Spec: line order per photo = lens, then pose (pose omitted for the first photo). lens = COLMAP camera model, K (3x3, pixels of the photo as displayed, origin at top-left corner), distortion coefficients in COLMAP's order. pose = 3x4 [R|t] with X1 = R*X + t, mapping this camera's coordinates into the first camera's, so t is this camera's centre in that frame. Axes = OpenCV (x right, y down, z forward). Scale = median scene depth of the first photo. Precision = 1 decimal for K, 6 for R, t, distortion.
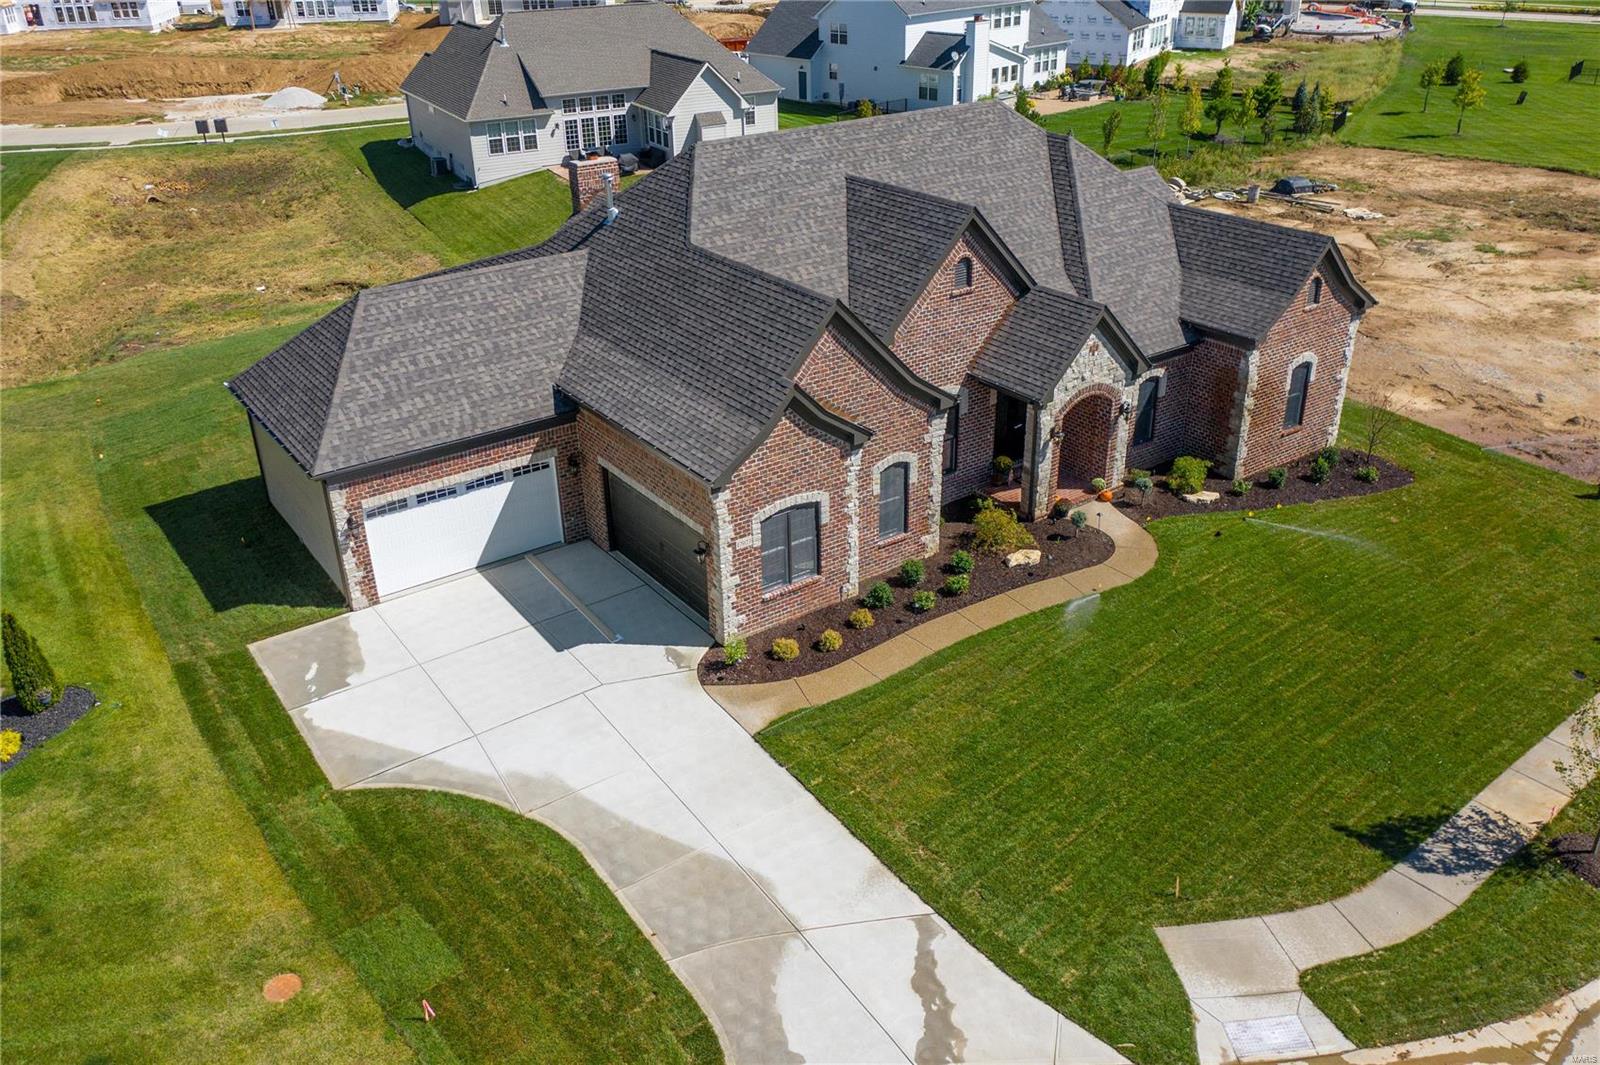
lens RADIAL K [[1285.7, 0, 801.1], [0, 1285.7, 530.0], [0, 0, 1]] dist [0.005188, -0.005291]
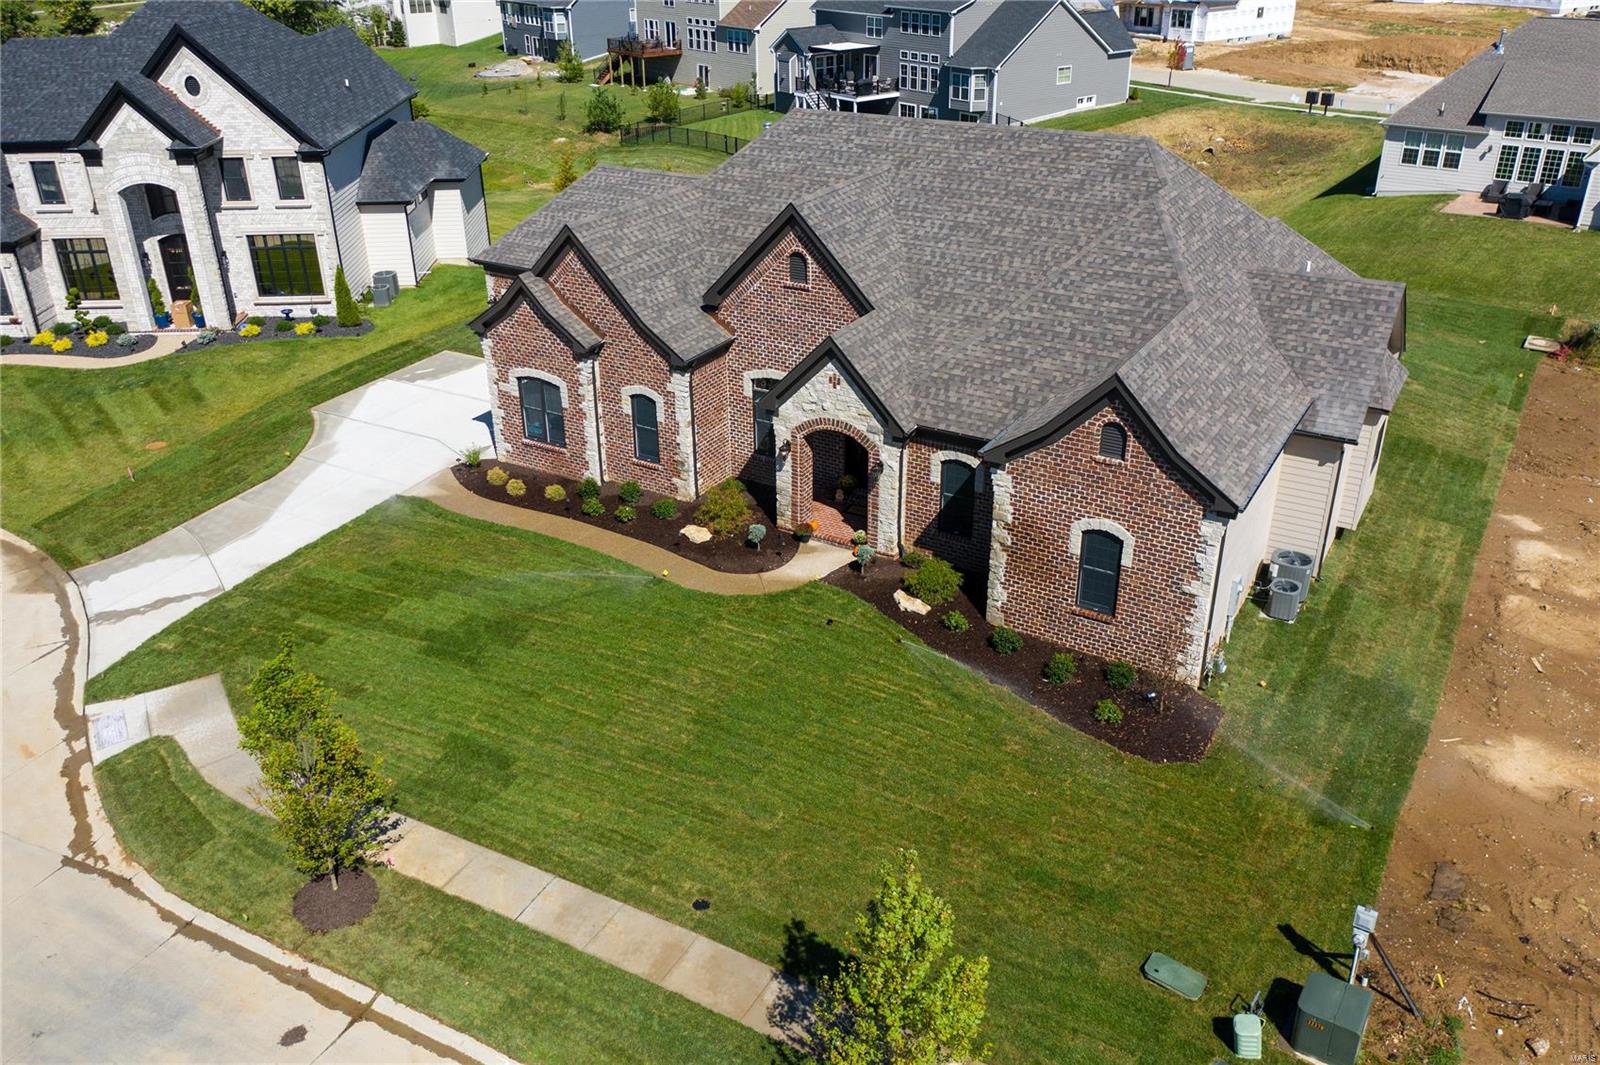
lens RADIAL K [[1285.7, 0, 798.6], [0, 1285.7, 533.2], [0, 0, 1]] dist [0.005188, -0.005291]
pose [[0.395761, 0.428475, -0.812270, 1.008706], [-0.412855, 0.873078, 0.259396, -0.271373], [0.820320, 0.232690, 0.522428, 0.501702]]
